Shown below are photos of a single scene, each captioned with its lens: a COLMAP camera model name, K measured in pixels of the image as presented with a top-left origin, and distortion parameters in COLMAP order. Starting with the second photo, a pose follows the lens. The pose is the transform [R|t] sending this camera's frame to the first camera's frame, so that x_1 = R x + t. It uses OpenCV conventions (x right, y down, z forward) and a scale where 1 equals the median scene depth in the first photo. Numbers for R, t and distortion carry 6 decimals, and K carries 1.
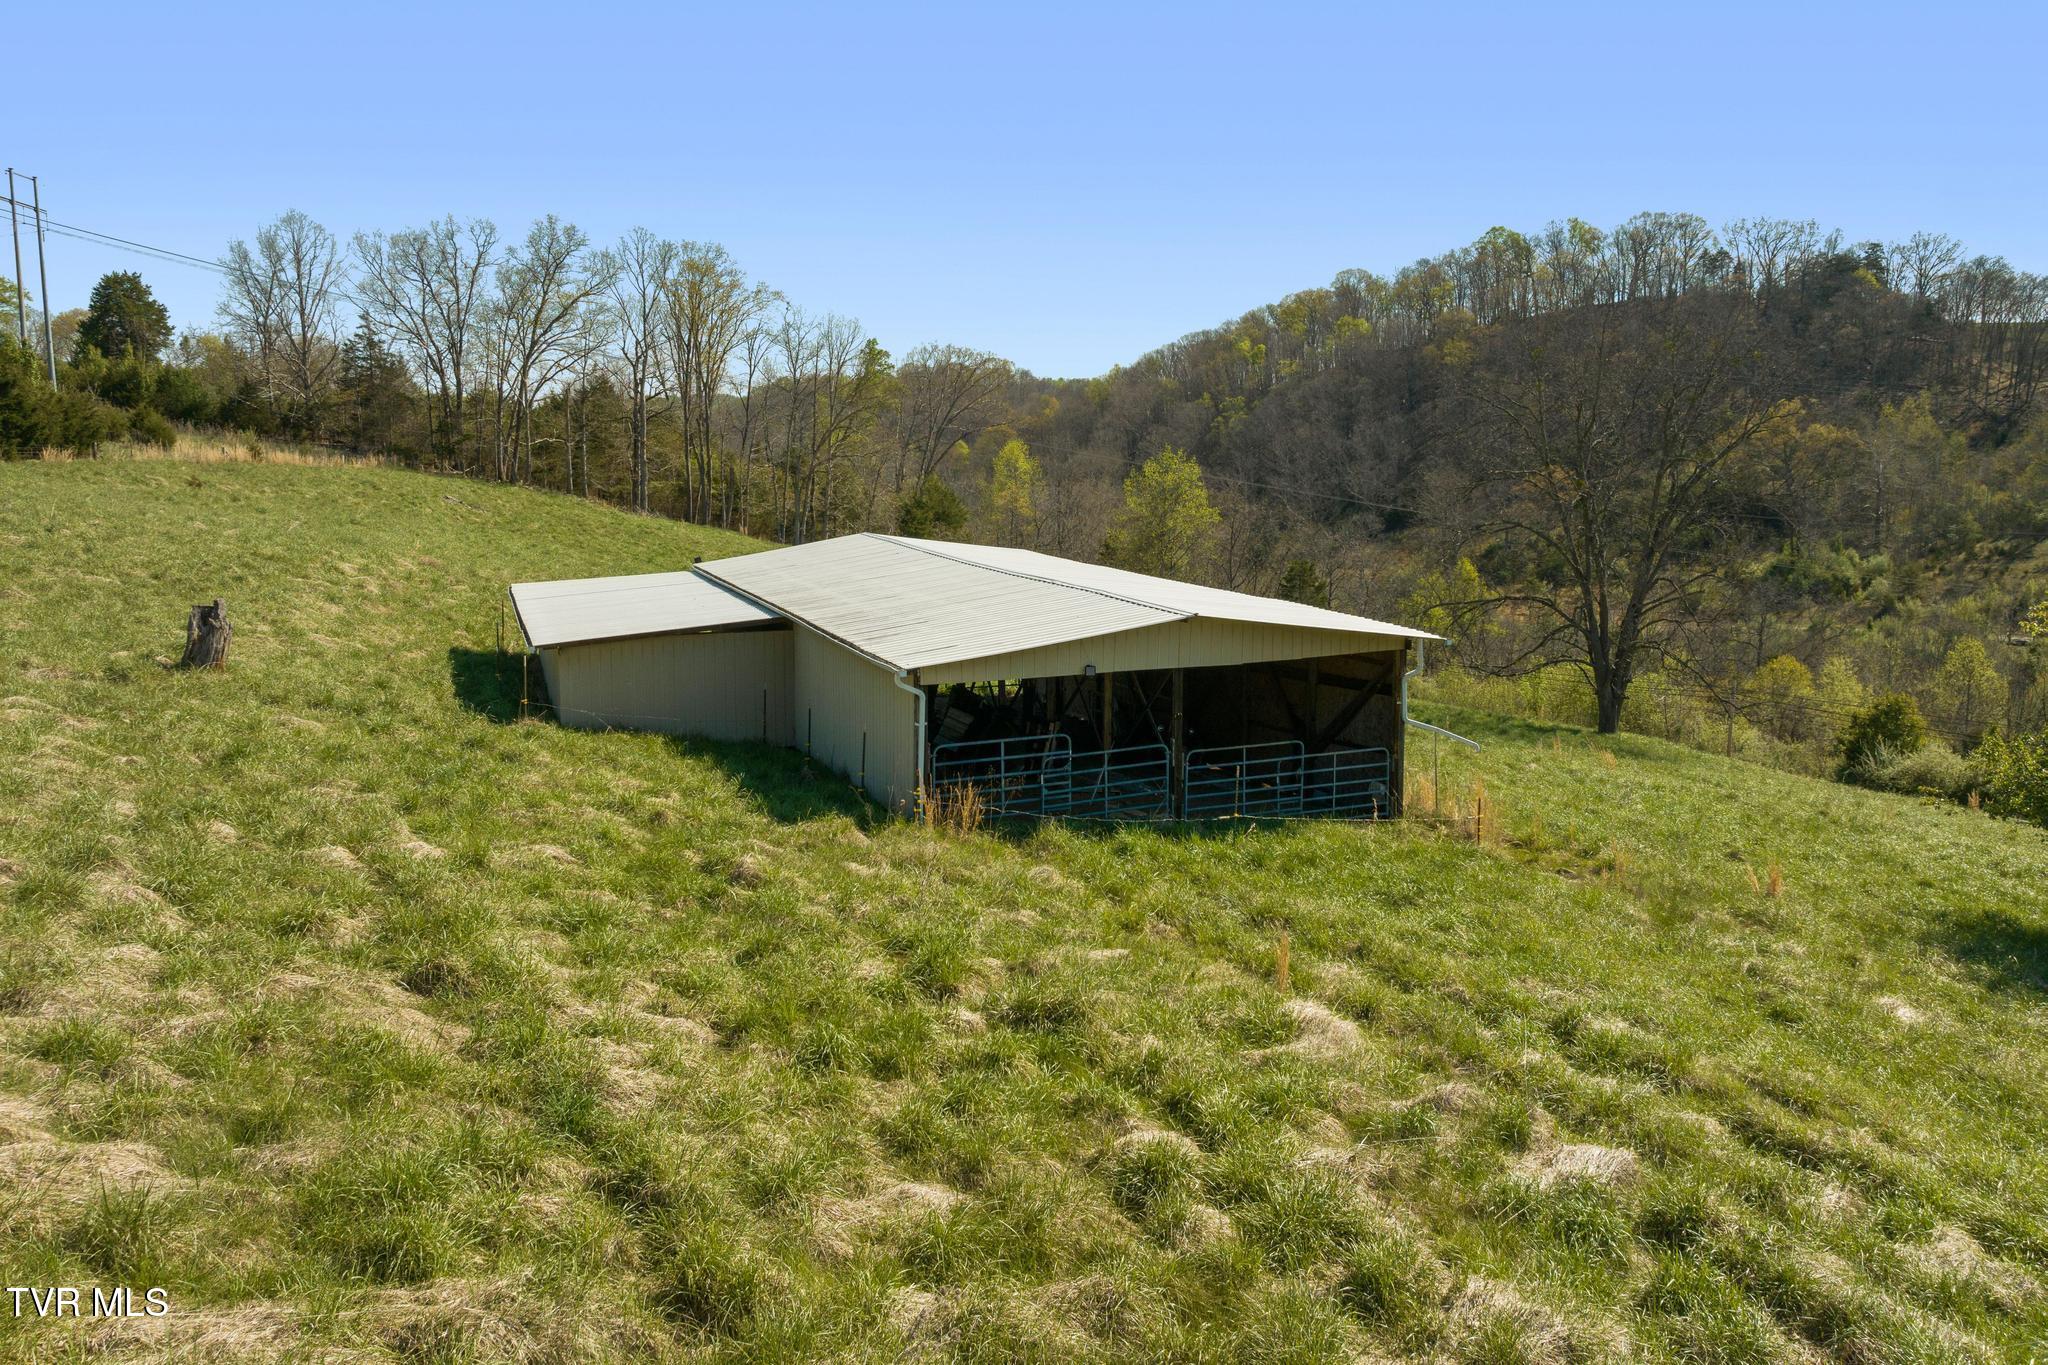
lens RADIAL K [[1405.6, 0, 1034.6], [0, 1405.6, 680.6], [0, 0, 1]] dist [-0.034847, -0.000636]
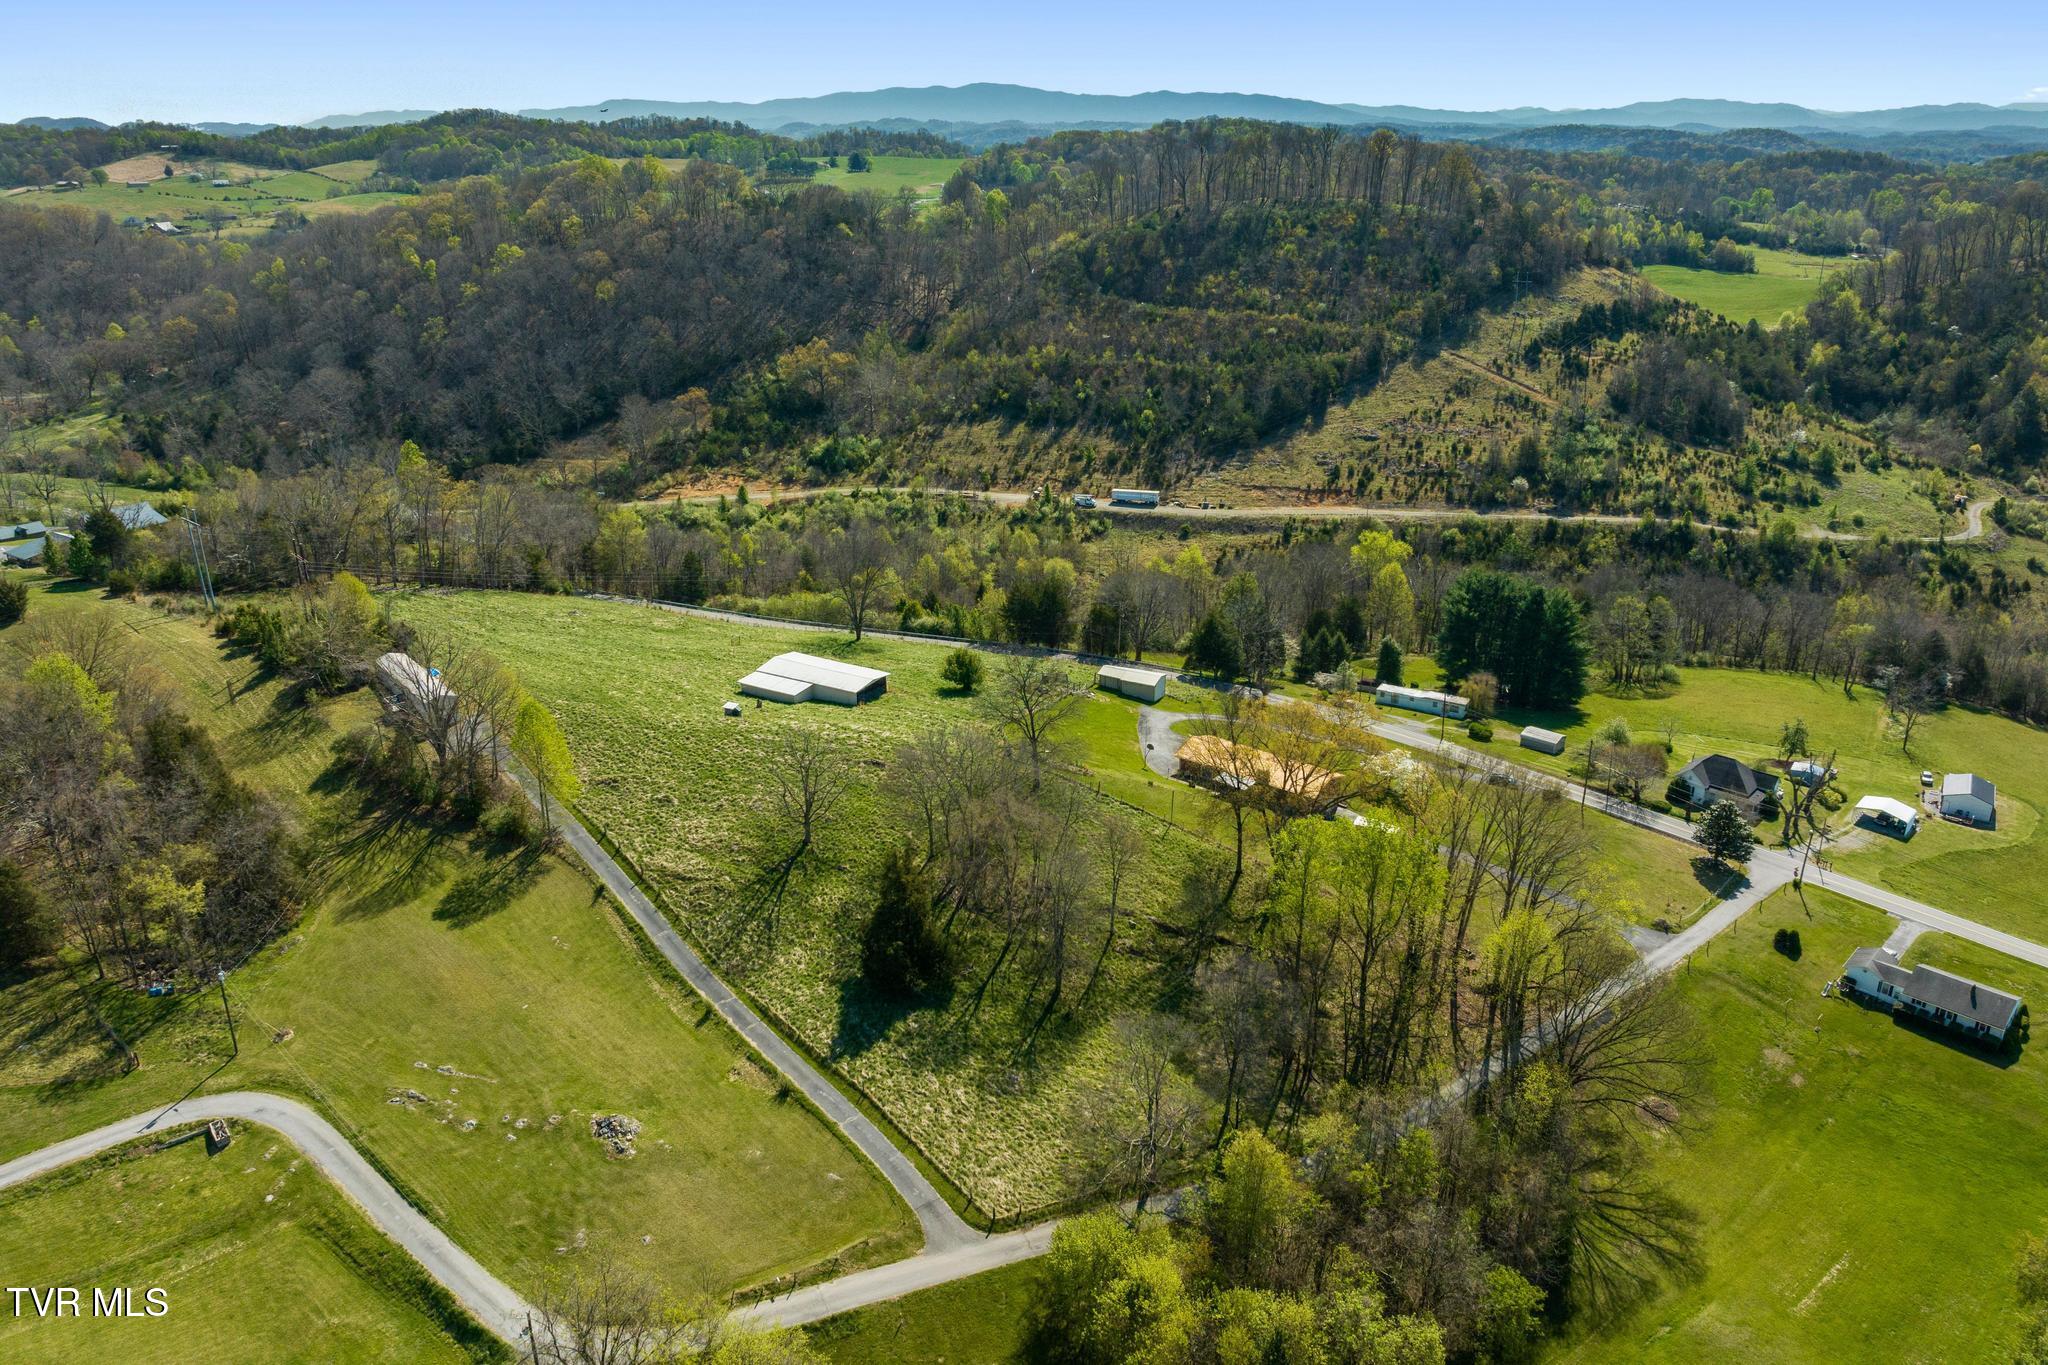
lens RADIAL K [[1414.9, 0, 1024.0], [0, 1414.9, 682.5], [0, 0, 1]] dist [-0.034289, 0.001214]
pose [[0.775961, -0.225223, 0.589202, -0.816192], [0.101673, 0.966528, 0.235556, -0.365634], [-0.622533, -0.122876, 0.772887, -1.209027]]
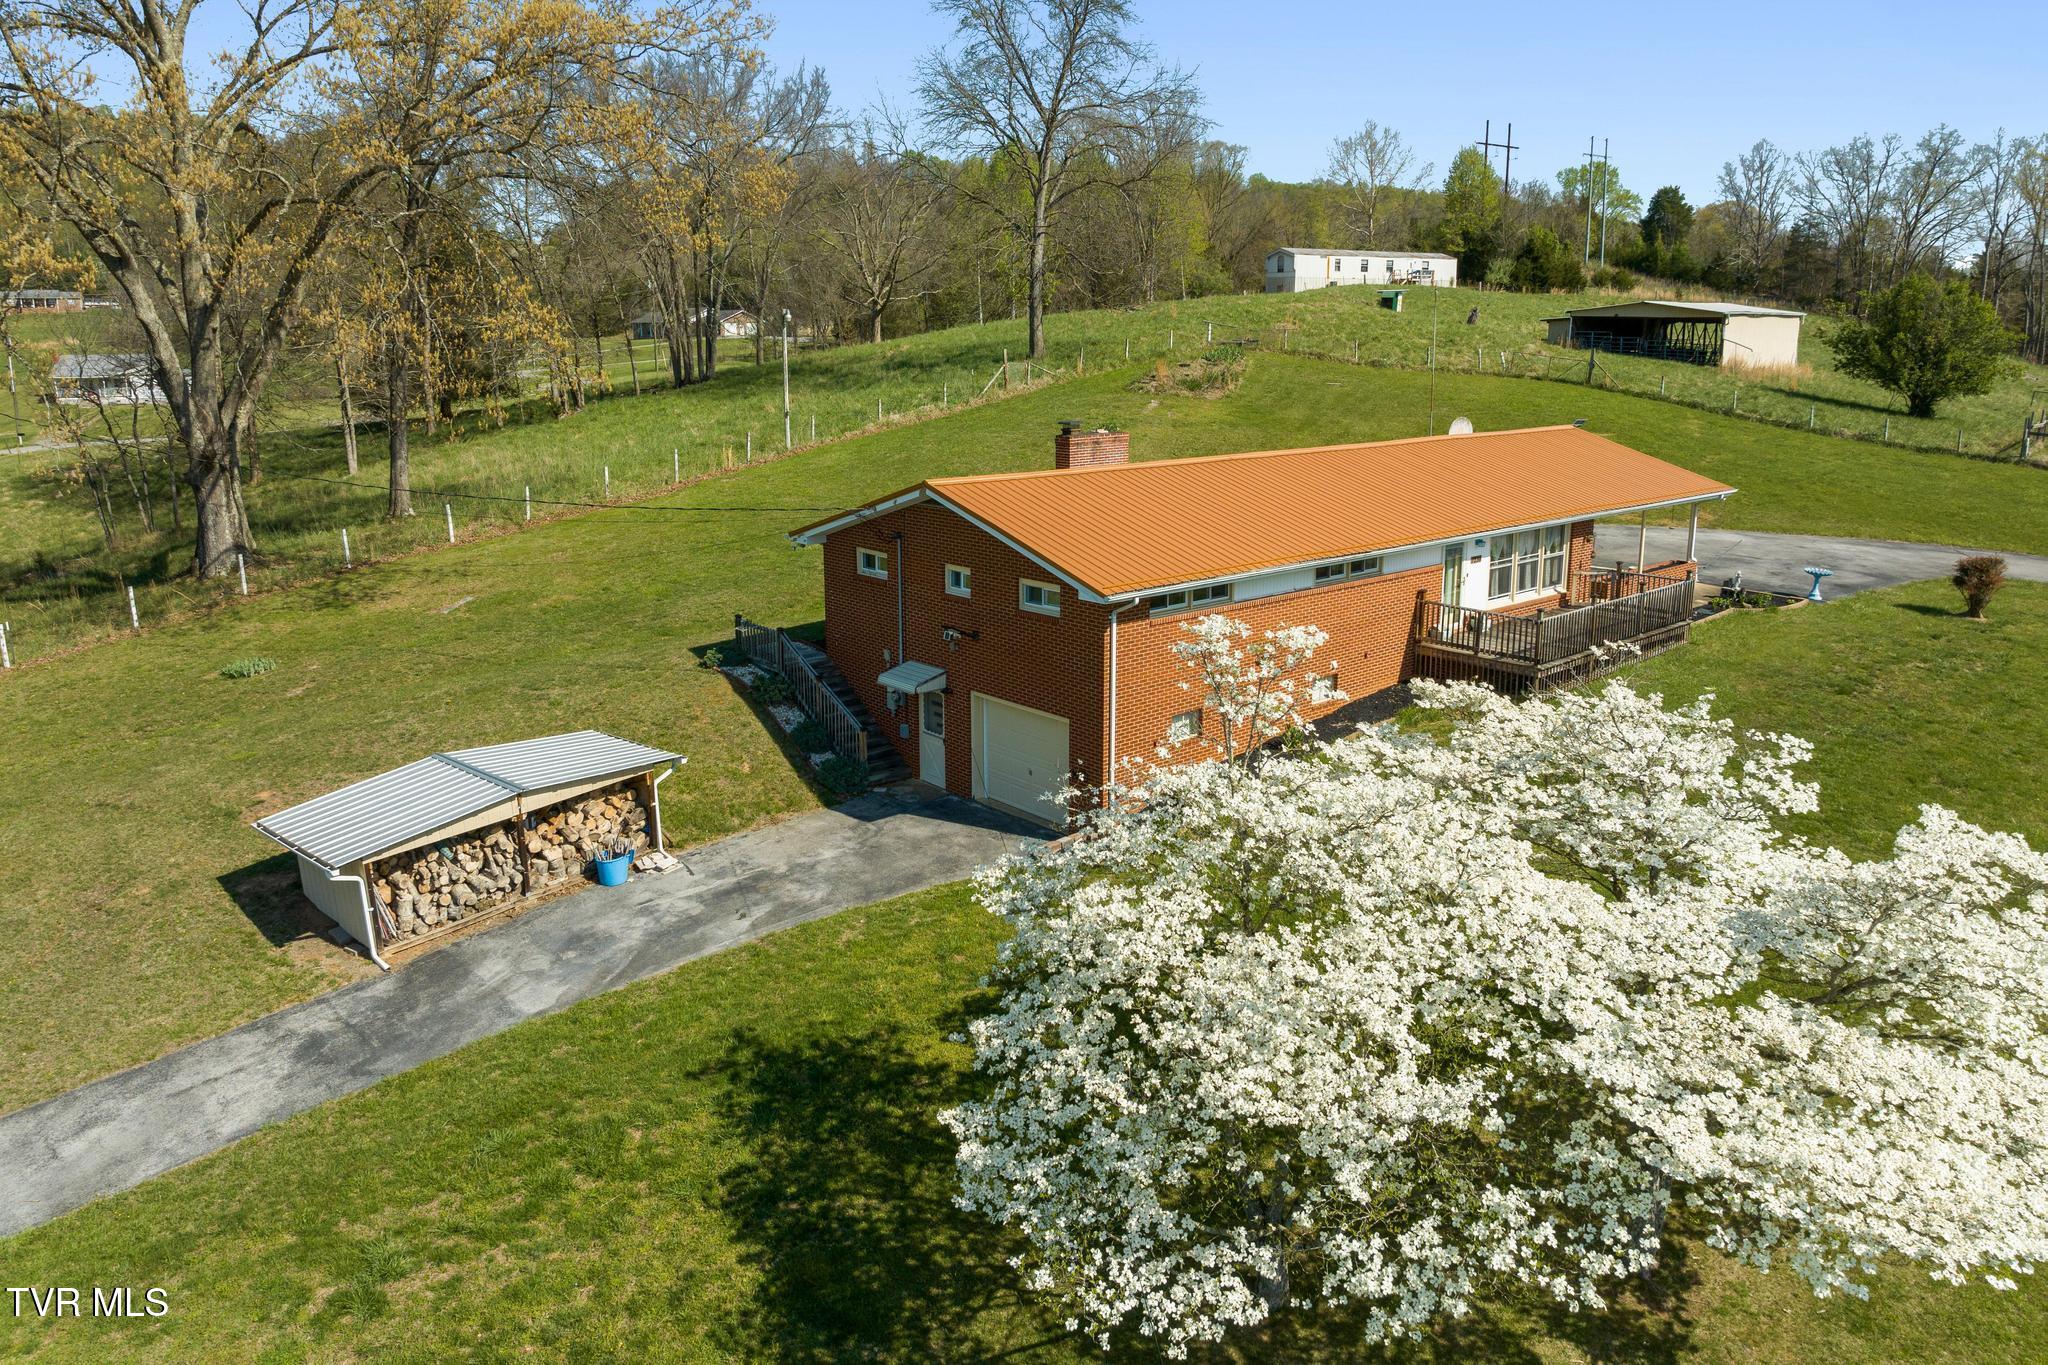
lens RADIAL K [[1414.3, 0, 1031.9], [0, 1414.3, 639.8], [0, 0, 1]] dist [-0.039807, -0.002000]
pose [[0.483244, 0.190674, -0.854470, 0.431725], [-0.145126, 0.979939, 0.136596, 0.094064], [0.863373, 0.057997, 0.501221, -0.377644]]
